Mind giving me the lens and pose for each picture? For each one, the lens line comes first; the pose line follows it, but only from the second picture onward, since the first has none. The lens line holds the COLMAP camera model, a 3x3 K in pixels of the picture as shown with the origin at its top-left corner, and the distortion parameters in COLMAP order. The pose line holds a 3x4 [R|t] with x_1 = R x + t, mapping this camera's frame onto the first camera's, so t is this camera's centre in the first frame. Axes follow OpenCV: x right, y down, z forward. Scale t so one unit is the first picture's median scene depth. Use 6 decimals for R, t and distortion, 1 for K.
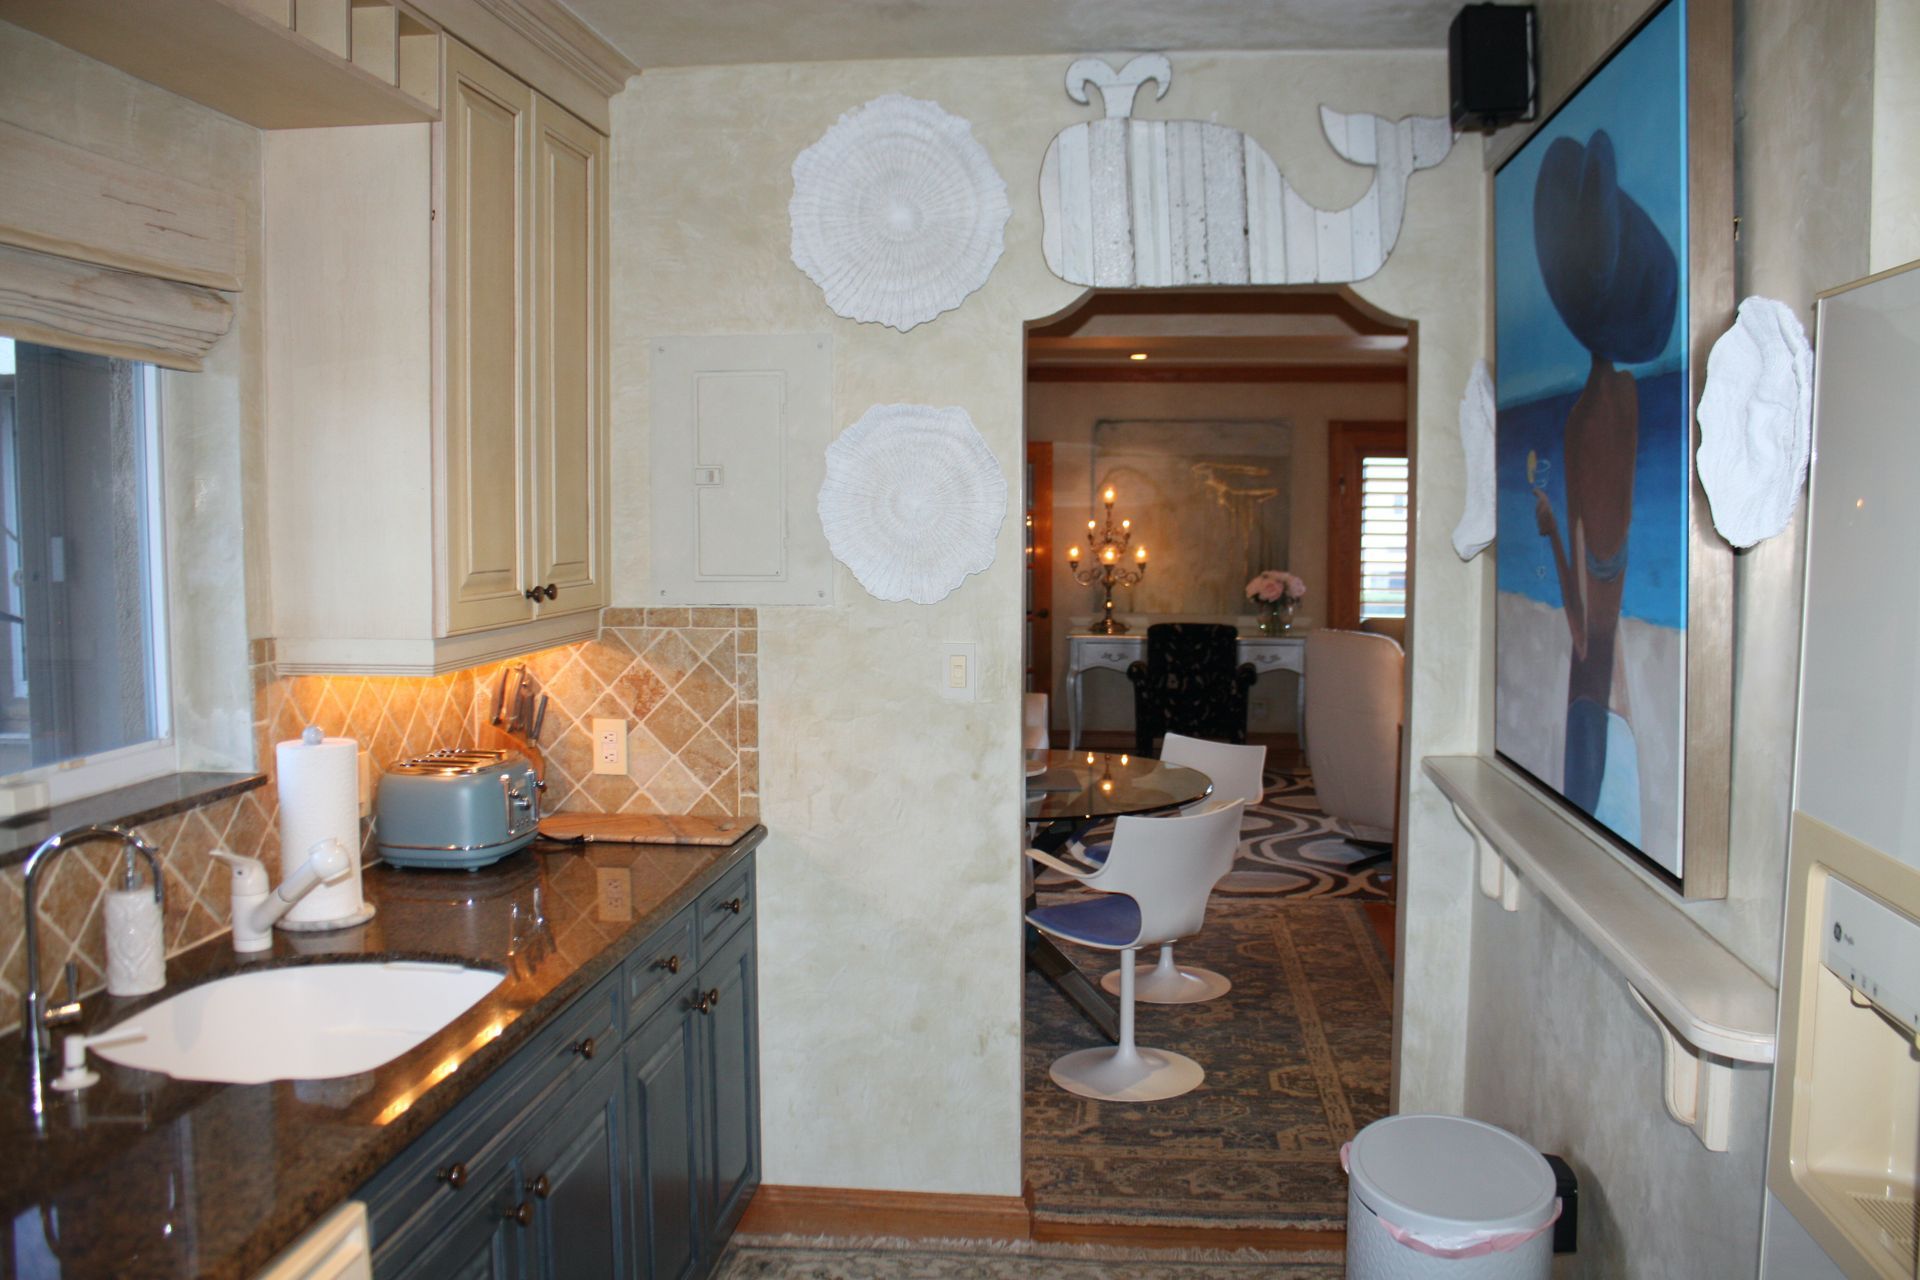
lens RADIAL K [[1614.6, 0, 960.0], [0, 1614.6, 640.0], [0, 0, 1]] dist [-0.178410, 0.165516]
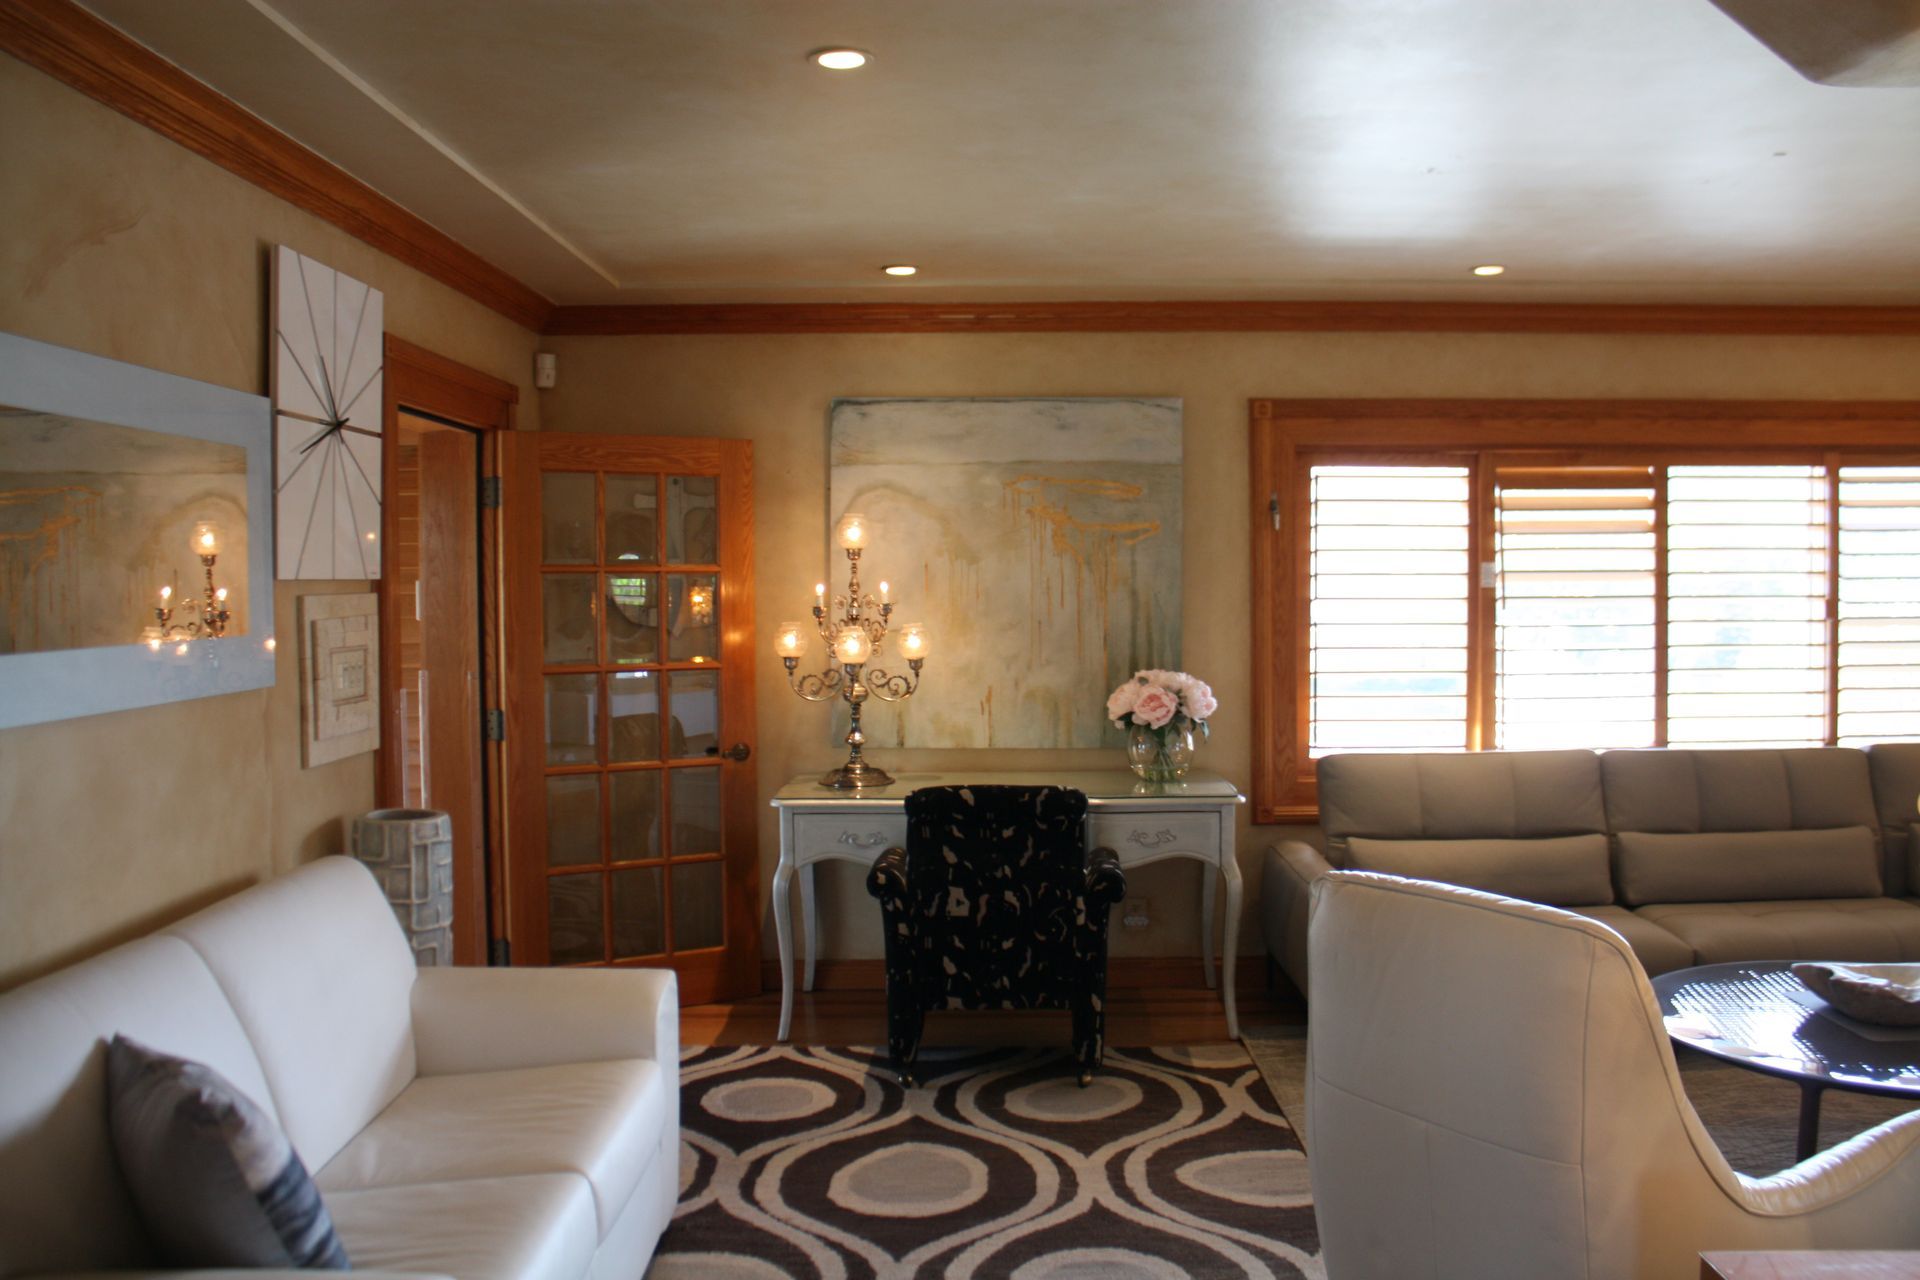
lens RADIAL K [[1614.6, 0, 960.0], [0, 1614.6, 640.0], [0, 0, 1]] dist [-0.178410, 0.165516]
pose [[0.997510, -0.015001, 0.068918, 0.090622], [0.017640, 0.999128, -0.037840, -0.033253], [-0.068290, 0.038961, 0.996904, 0.455757]]
